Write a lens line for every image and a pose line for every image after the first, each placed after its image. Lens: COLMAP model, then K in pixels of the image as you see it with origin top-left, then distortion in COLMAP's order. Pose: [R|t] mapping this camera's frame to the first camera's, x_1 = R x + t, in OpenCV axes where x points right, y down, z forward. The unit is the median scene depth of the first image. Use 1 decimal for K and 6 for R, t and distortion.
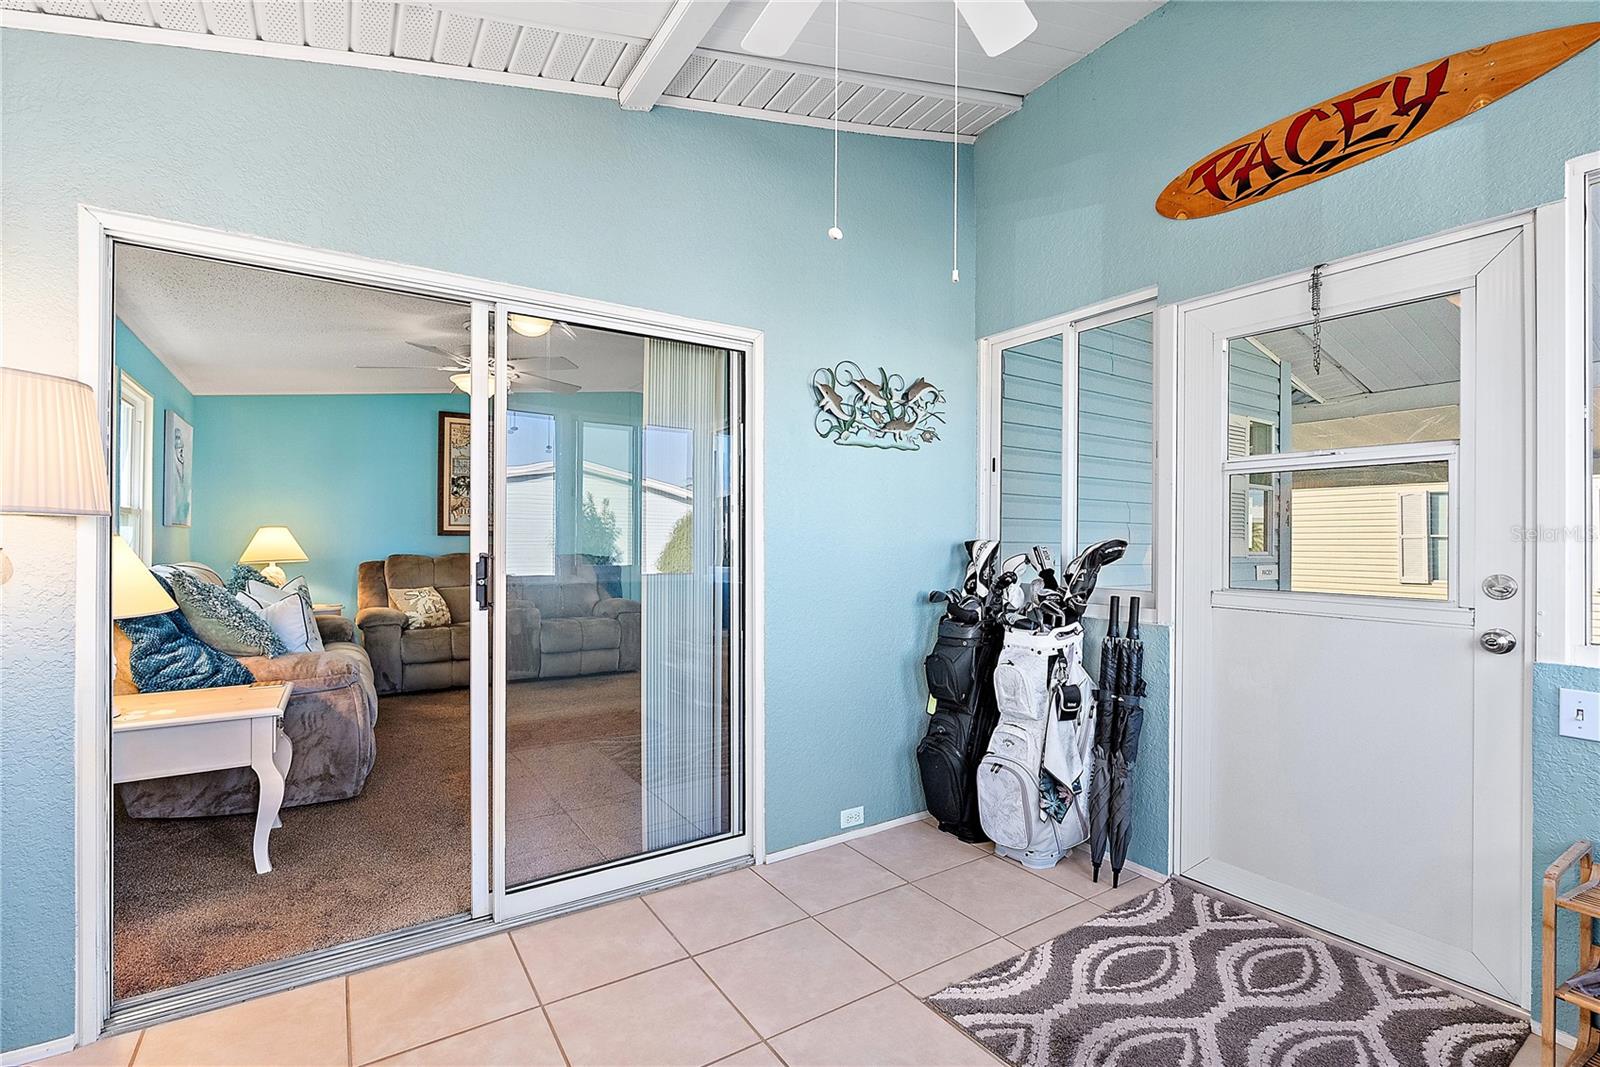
lens RADIAL K [[720.9, 0, 792.8], [0, 720.9, 536.0], [0, 0, 1]] dist [-0.000982, 0.000352]
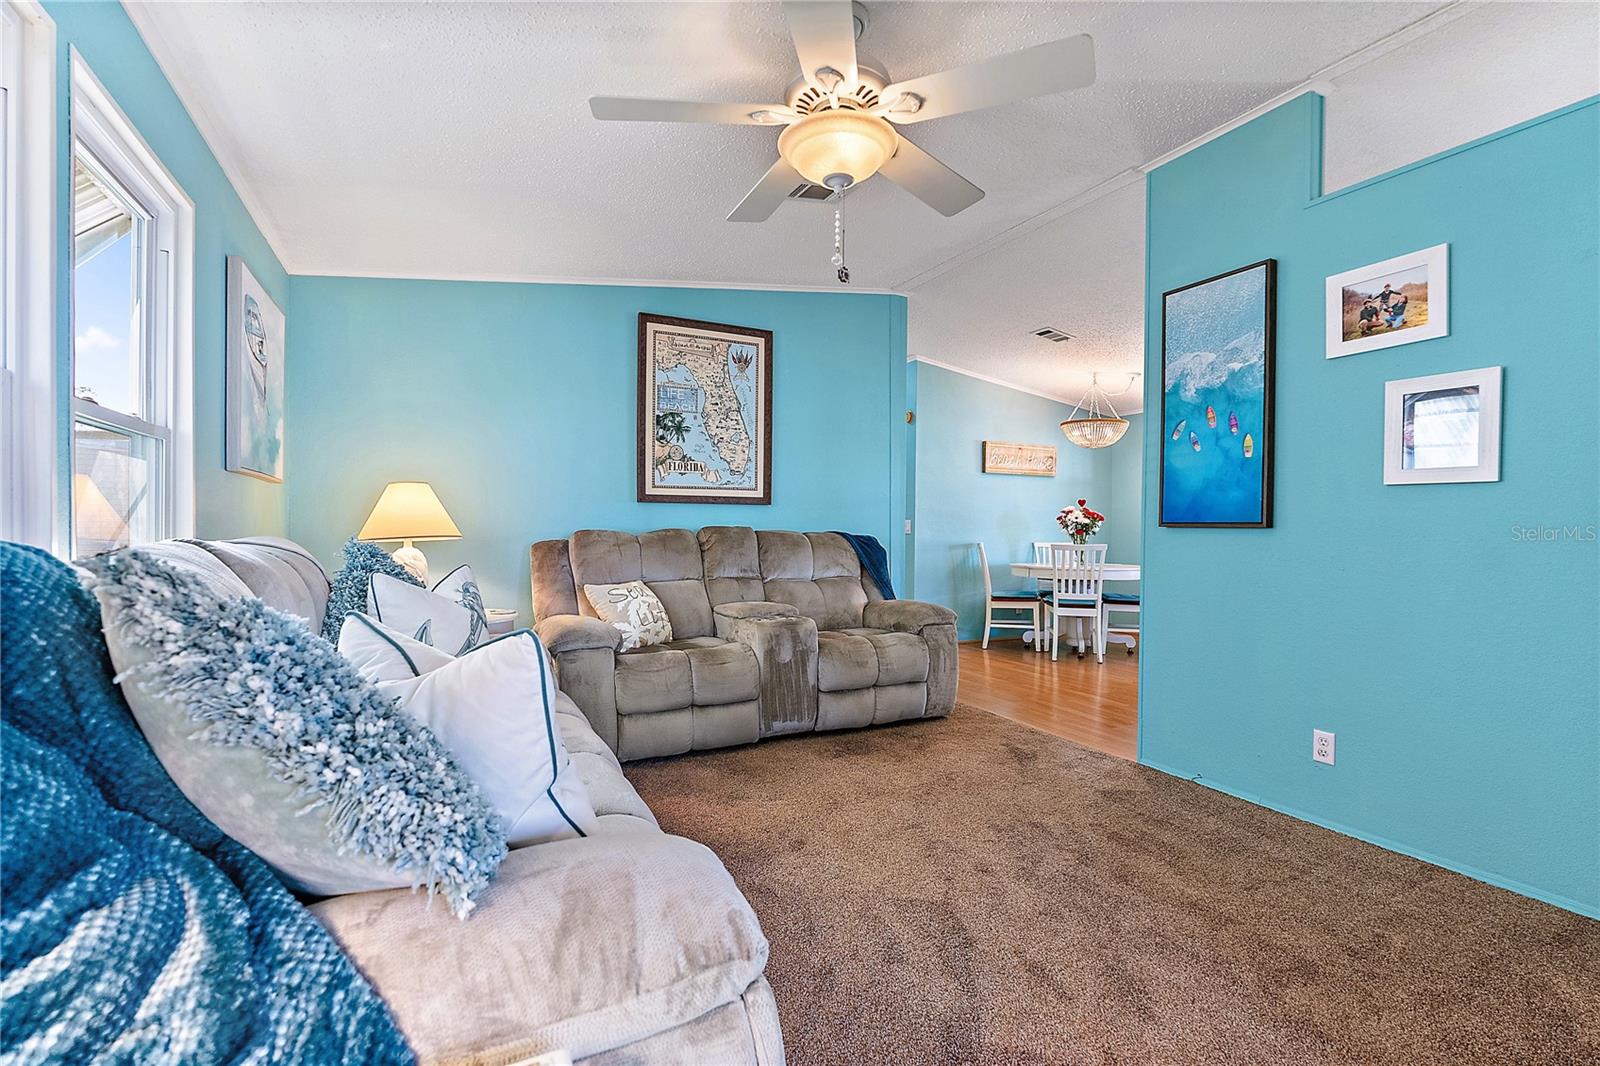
lens RADIAL K [[720.9, 0, 801.9], [0, 720.9, 529.0], [0, 0, 1]] dist [-0.000982, 0.000352]
pose [[0.994347, 0.001799, -0.106161, -0.314091], [-0.000742, 0.999950, 0.010001, 0.019817], [0.106173, -0.009865, 0.994299, 0.413818]]
